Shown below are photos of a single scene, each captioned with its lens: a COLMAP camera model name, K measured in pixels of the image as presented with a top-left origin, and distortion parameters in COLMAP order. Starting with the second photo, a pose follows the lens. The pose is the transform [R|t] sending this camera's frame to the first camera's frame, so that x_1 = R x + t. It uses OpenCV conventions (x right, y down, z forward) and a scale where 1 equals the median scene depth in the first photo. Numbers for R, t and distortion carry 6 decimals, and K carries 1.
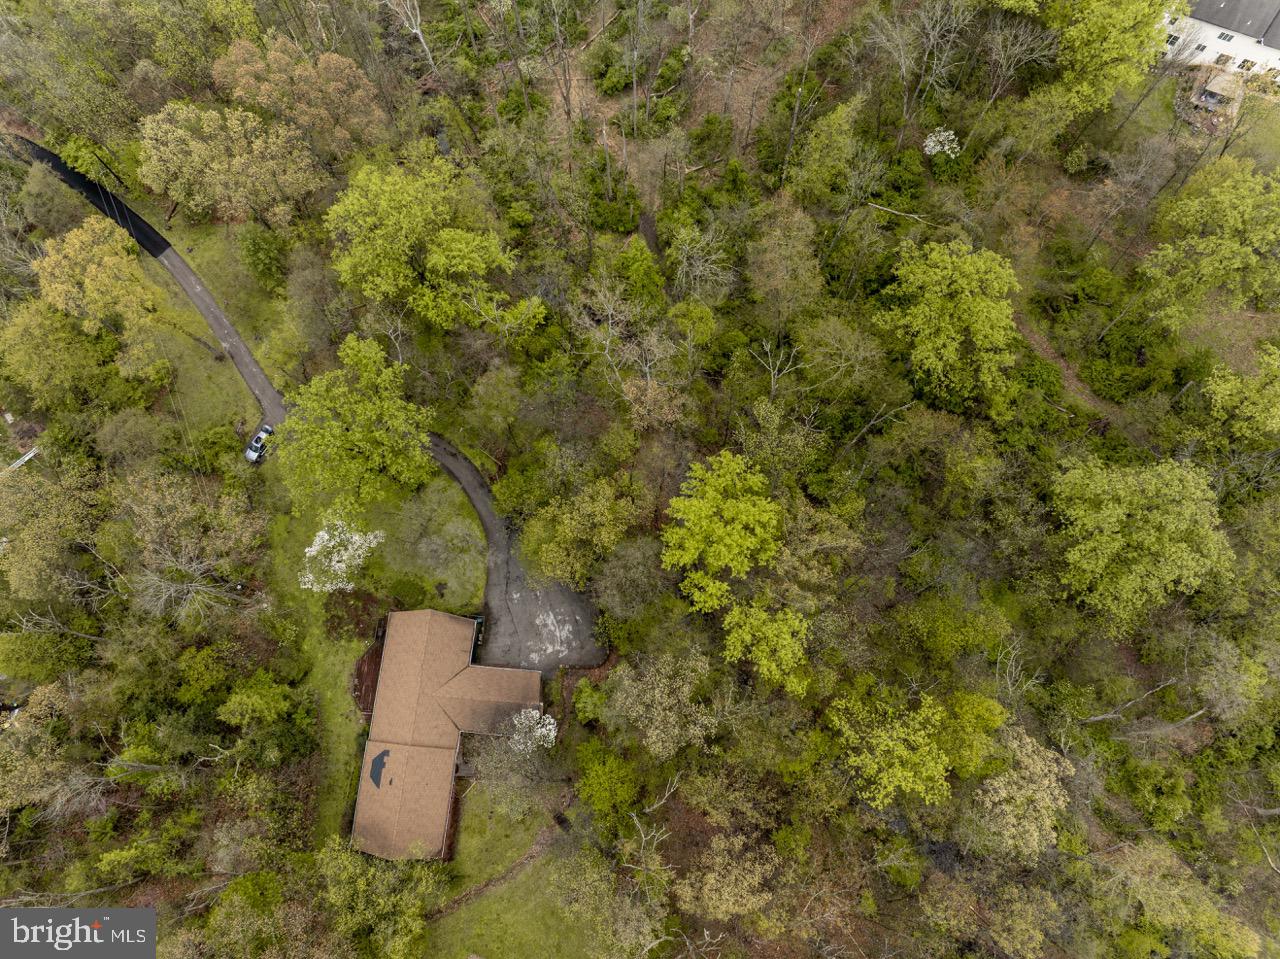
lens RADIAL K [[892.7, 0, 643.0], [0, 892.7, 475.4], [0, 0, 1]] dist [-0.002429, -0.009105]
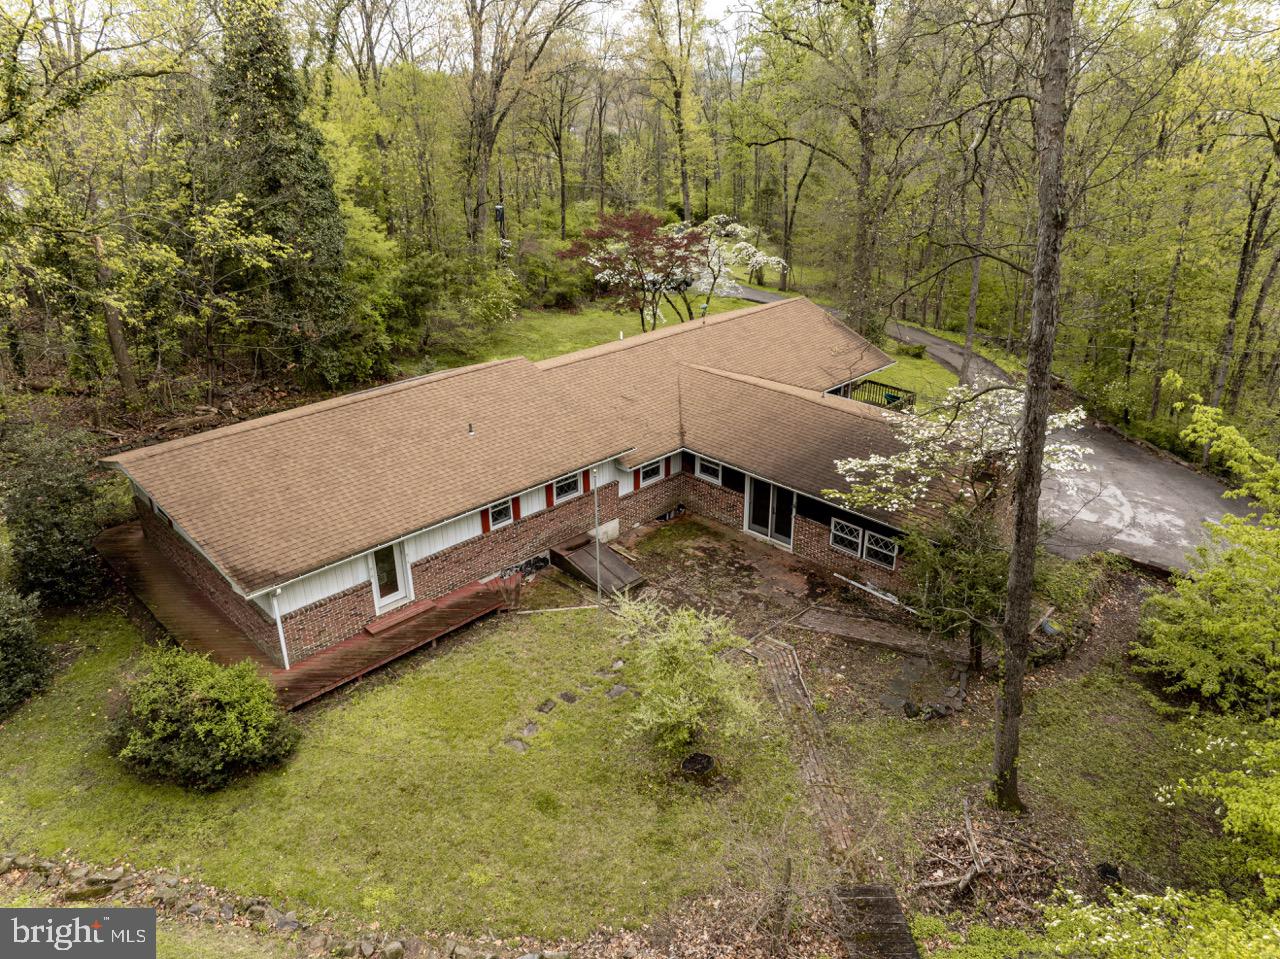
lens RADIAL K [[892.7, 0, 643.0], [0, 892.7, 475.4], [0, 0, 1]] dist [-0.002429, -0.009105]
pose [[0.770323, 0.274800, -0.575402, -0.056219], [-0.615997, 0.553878, -0.560149, 0.440770], [0.164774, 0.785941, 0.595941, 0.829321]]
